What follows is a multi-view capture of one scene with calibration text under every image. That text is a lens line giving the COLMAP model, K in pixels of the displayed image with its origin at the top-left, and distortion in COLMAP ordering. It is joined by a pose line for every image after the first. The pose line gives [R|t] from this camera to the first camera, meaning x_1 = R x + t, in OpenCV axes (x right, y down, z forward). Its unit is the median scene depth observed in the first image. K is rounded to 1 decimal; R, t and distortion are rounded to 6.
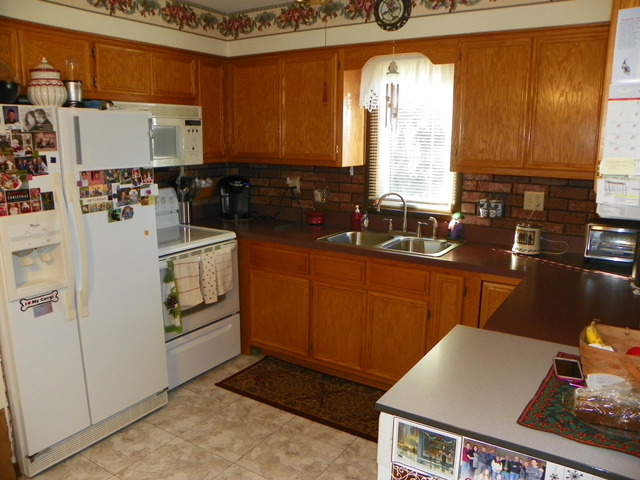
lens RADIAL K [[515.7, 0, 303.7], [0, 515.7, 237.6], [0, 0, 1]] dist [-0.072062, 0.001438]
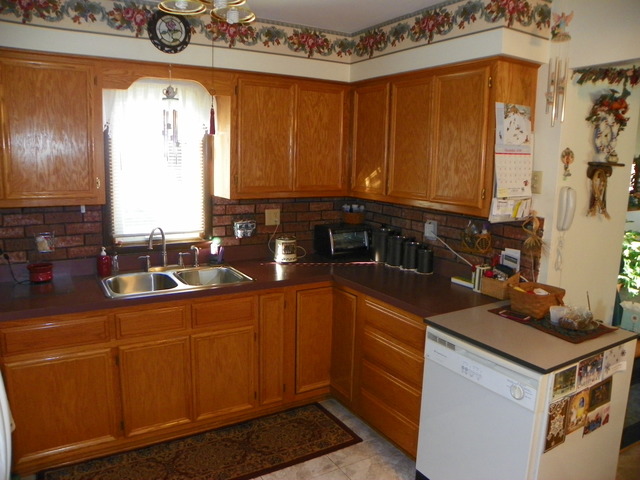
lens RADIAL K [[485.5, 0, 320.0], [0, 485.5, 240.0], [0, 0, 1]] dist [-0.149312, 0.106503]
pose [[0.427431, -0.146996, 0.892017, -0.521494], [0.161807, 0.983199, 0.084488, -0.098760], [-0.889450, 0.108222, 0.444035, 0.409473]]
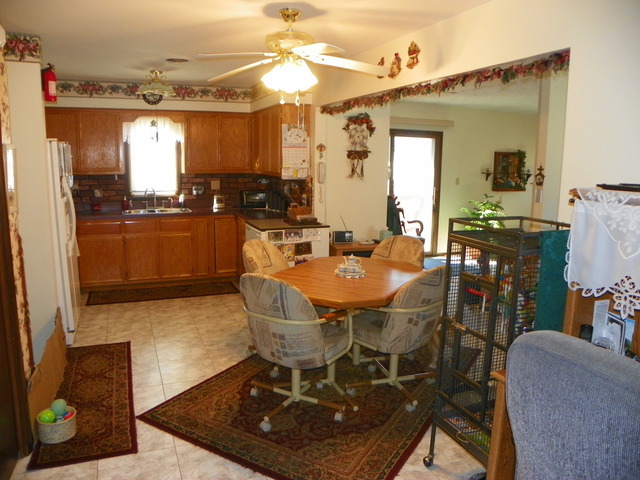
lens RADIAL K [[485.5, 0, 320.0], [0, 485.5, 240.0], [0, 0, 1]] dist [-0.149312, 0.106503]
pose [[0.558336, -0.132412, 0.818980, -1.053913], [0.155661, 0.986369, 0.053353, 0.123920], [-0.814881, 0.097694, 0.571337, -0.553711]]
